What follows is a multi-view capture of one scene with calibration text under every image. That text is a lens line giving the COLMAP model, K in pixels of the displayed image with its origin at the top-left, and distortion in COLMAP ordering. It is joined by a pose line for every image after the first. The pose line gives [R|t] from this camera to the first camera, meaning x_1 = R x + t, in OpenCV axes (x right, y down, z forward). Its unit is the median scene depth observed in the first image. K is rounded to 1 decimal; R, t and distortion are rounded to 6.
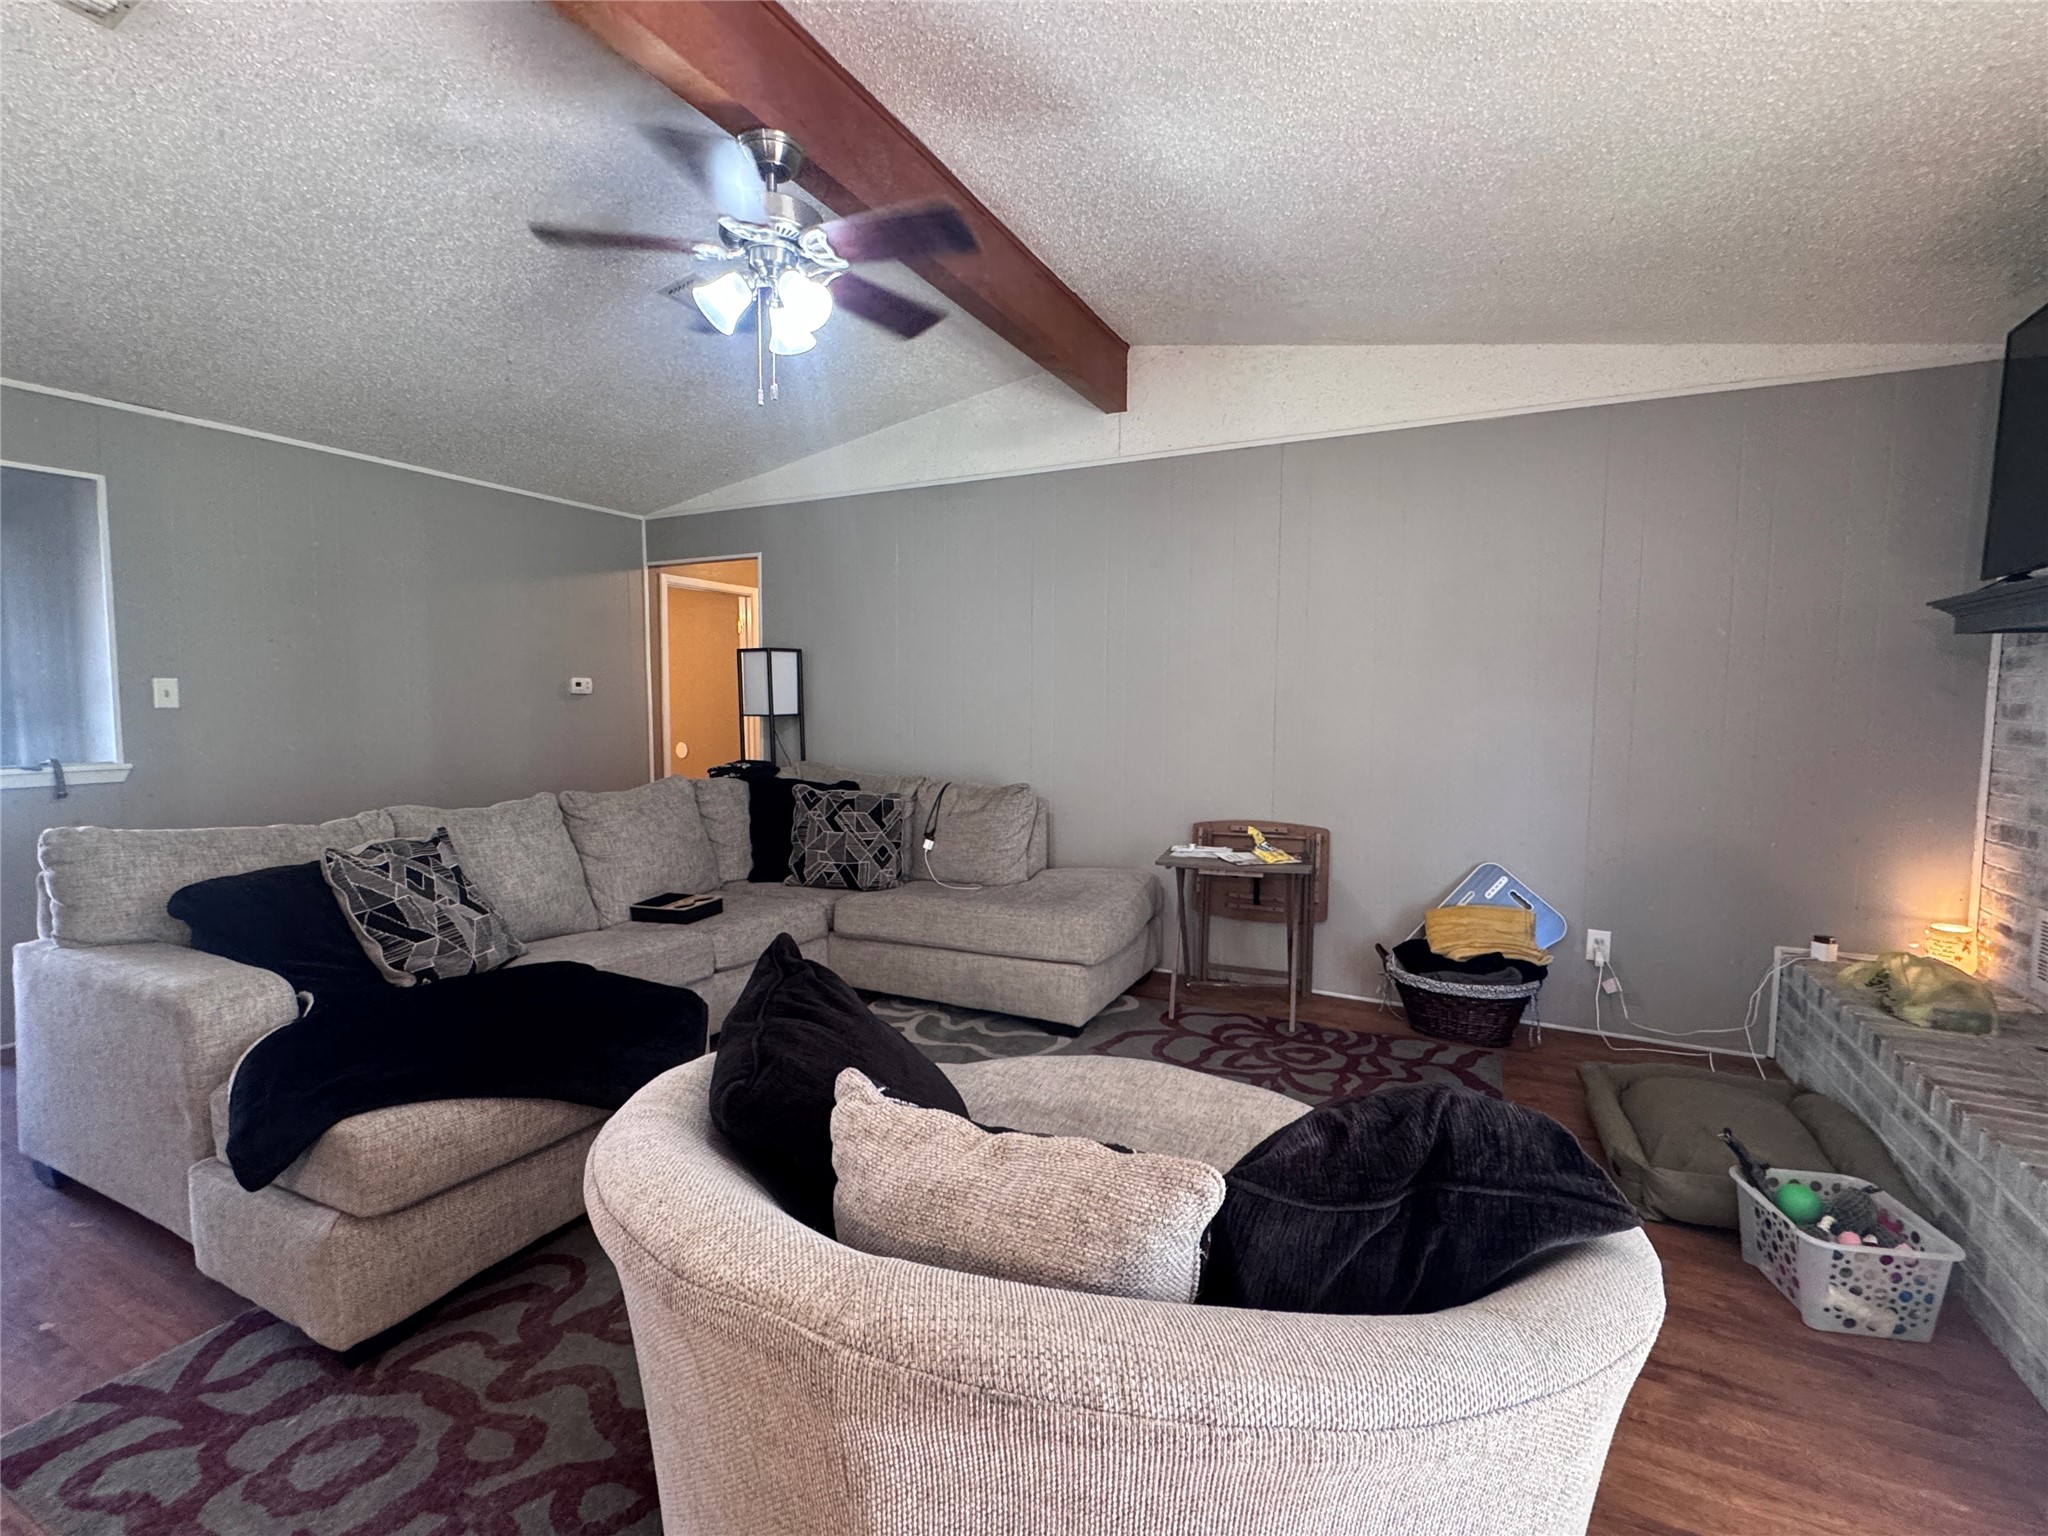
lens RADIAL K [[917.4, 0, 1023.4], [0, 917.4, 769.0], [0, 0, 1]] dist [-0.001293, -0.000012]
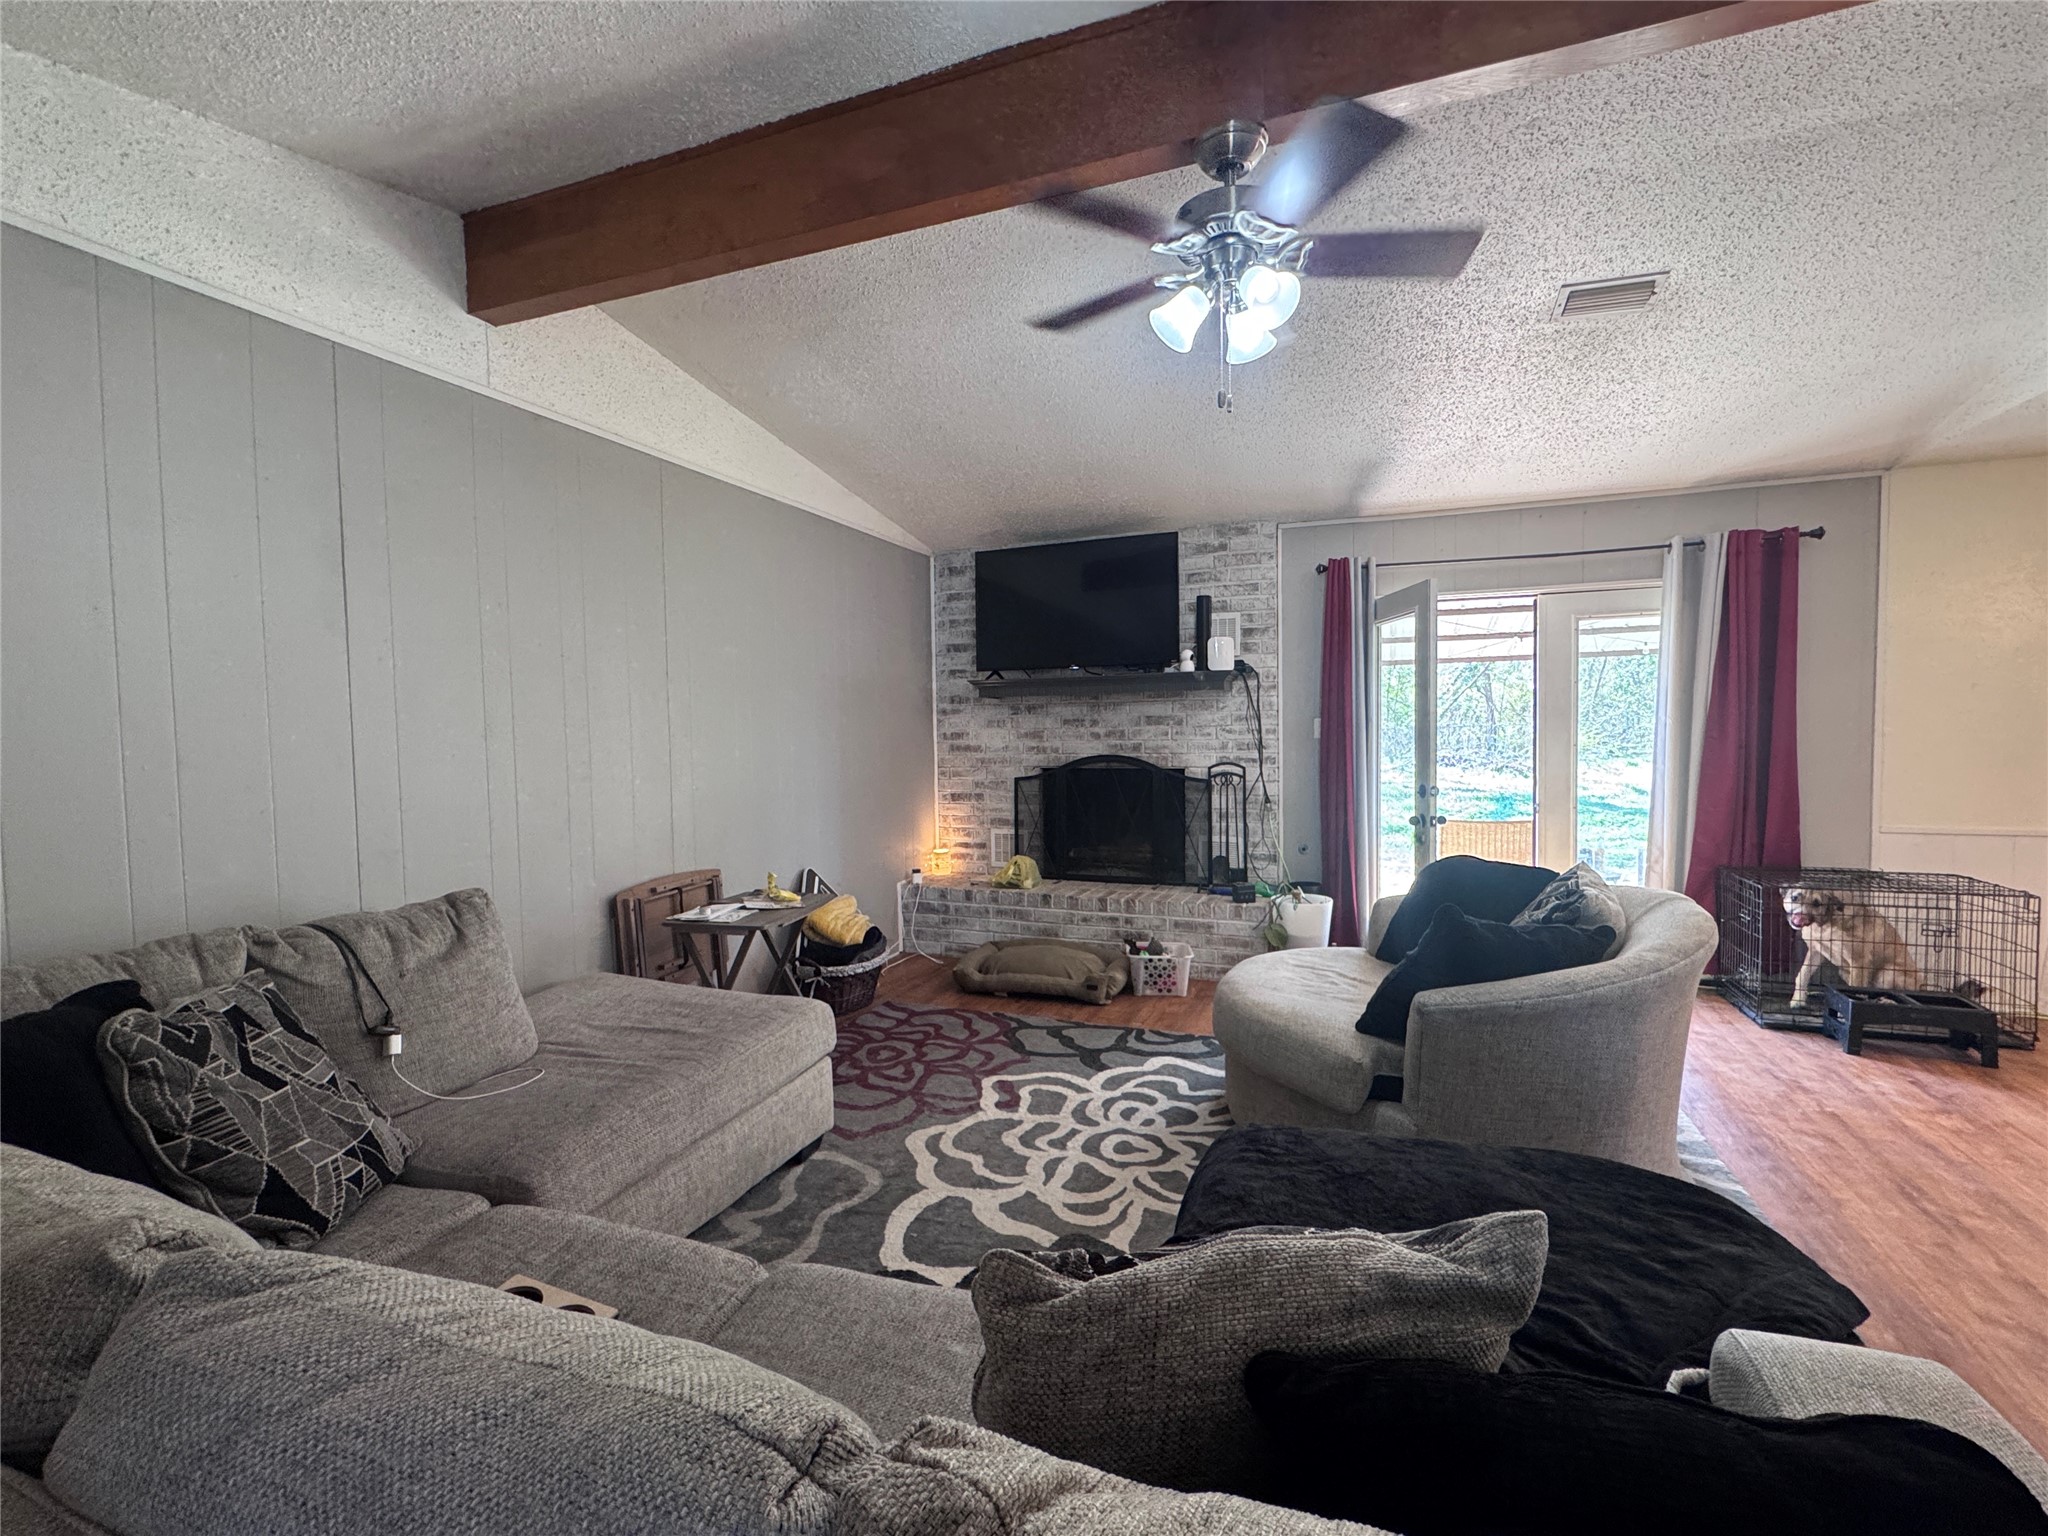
lens RADIAL K [[917.4, 0, 1023.4], [0, 917.4, 768.9], [0, 0, 1]] dist [-0.001293, -0.000012]
pose [[-0.095764, -0.050379, 0.994128, -0.813477], [0.091546, 0.994040, 0.059193, -0.084182], [-0.991185, 0.096677, -0.090581, 0.910294]]
